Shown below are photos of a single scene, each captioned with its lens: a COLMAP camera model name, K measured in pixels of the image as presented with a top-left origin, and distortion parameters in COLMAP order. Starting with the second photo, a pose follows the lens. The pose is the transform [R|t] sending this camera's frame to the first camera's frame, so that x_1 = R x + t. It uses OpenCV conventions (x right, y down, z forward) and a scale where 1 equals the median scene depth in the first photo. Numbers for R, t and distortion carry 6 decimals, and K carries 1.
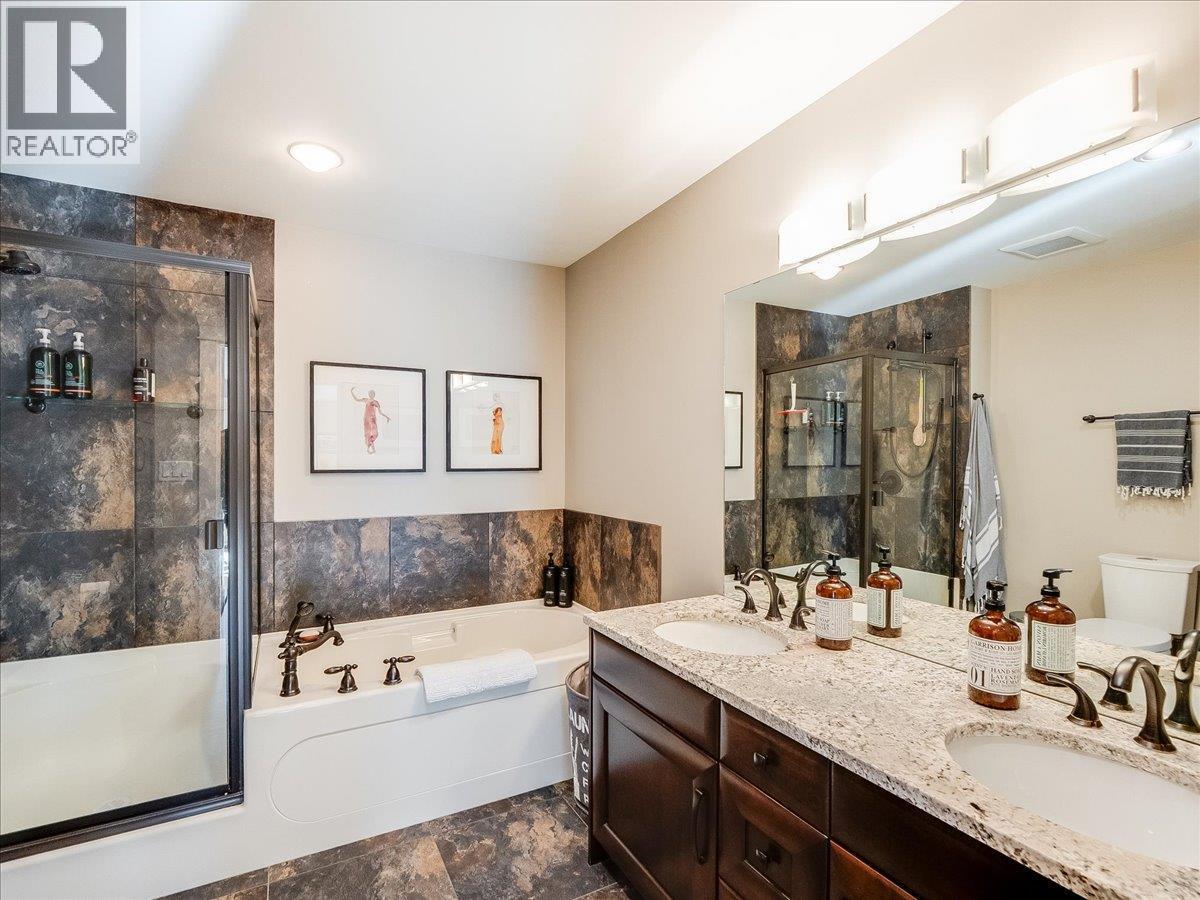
lens RADIAL K [[568.7, 0, 597.4], [0, 568.7, 459.0], [0, 0, 1]] dist [-0.021698, 0.000738]
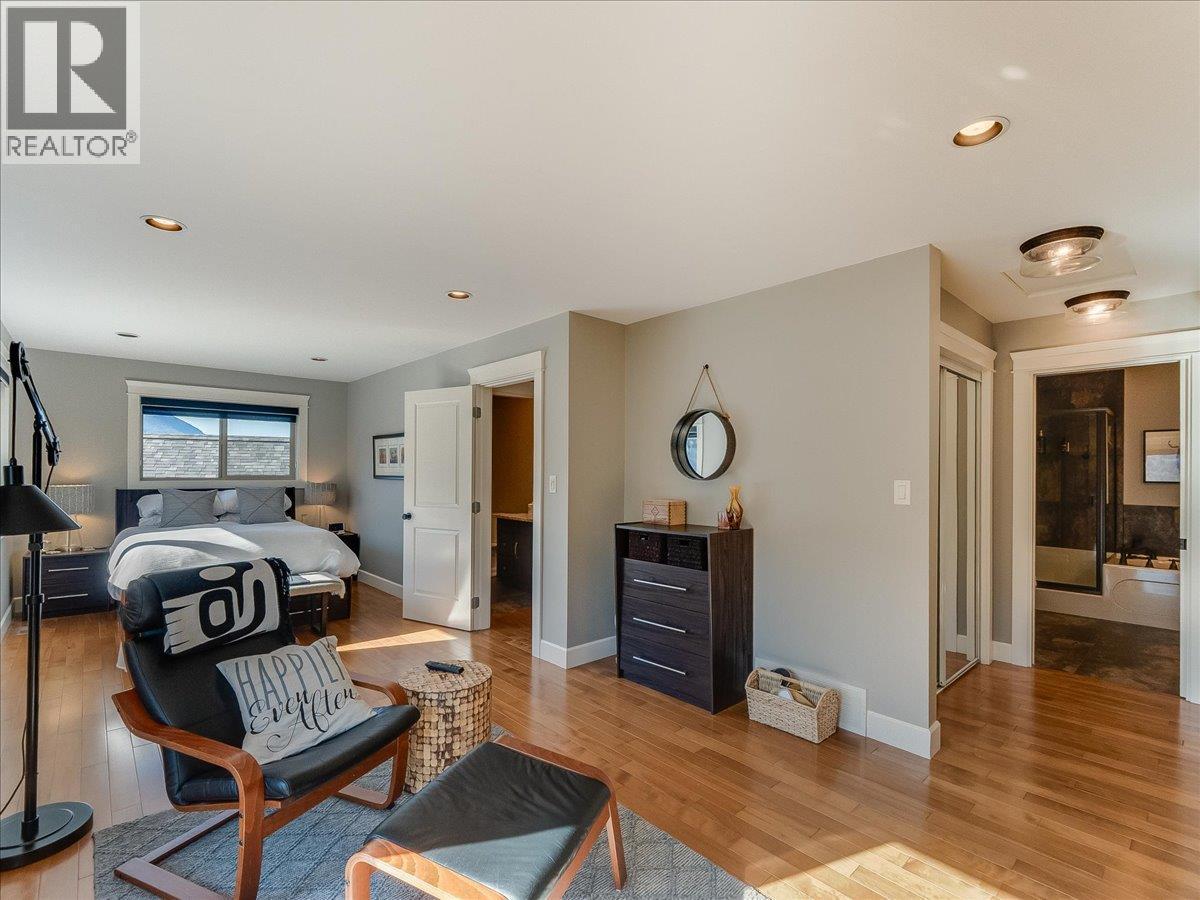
lens RADIAL K [[568.7, 0, 597.4], [0, 568.7, 459.0], [0, 0, 1]] dist [-0.021698, 0.000738]
pose [[0.229525, -0.009602, -0.973255, 1.114470], [-0.010997, 0.999862, -0.012458, -0.017544], [0.973241, 0.013562, 0.229387, -1.555731]]
